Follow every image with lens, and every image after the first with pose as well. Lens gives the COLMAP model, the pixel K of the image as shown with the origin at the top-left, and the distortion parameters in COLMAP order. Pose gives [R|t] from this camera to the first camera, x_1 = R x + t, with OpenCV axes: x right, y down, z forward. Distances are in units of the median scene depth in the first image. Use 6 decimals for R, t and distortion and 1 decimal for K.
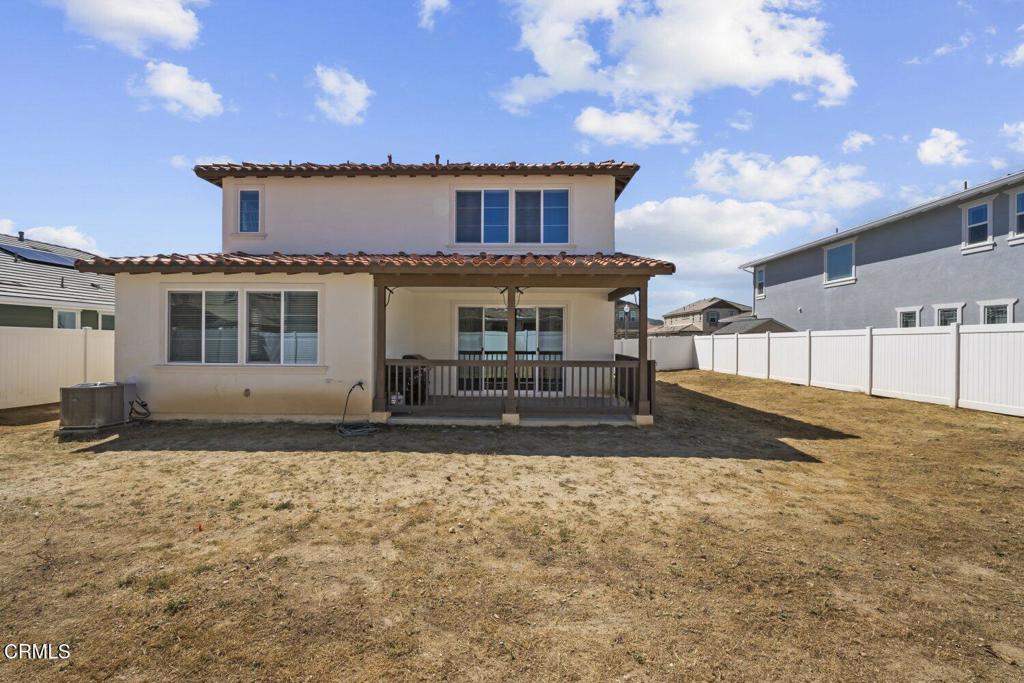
lens RADIAL K [[416.5, 0, 509.3], [0, 416.5, 348.0], [0, 0, 1]] dist [-0.003030, -0.000297]
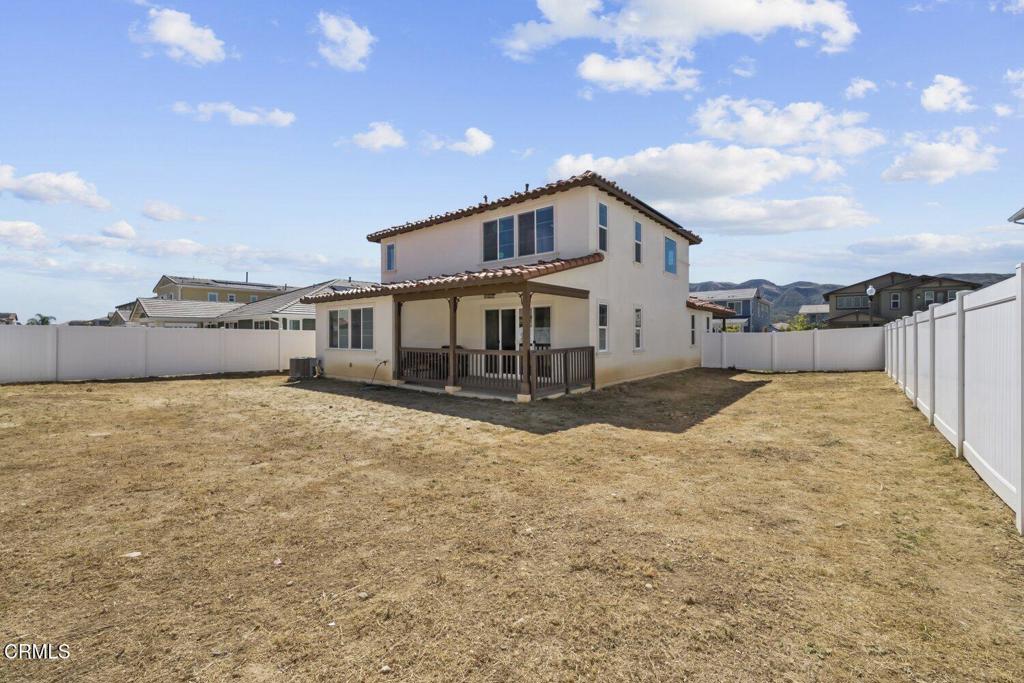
lens RADIAL K [[429.9, 0, 512.0], [0, 429.9, 341.5], [0, 0, 1]] dist [0.001710, 0.000025]
pose [[0.778153, 0.001411, -0.628073, 0.817351], [-0.003274, 0.999993, -0.001810, 0.004350], [0.628066, 0.003464, 0.778152, -0.013391]]
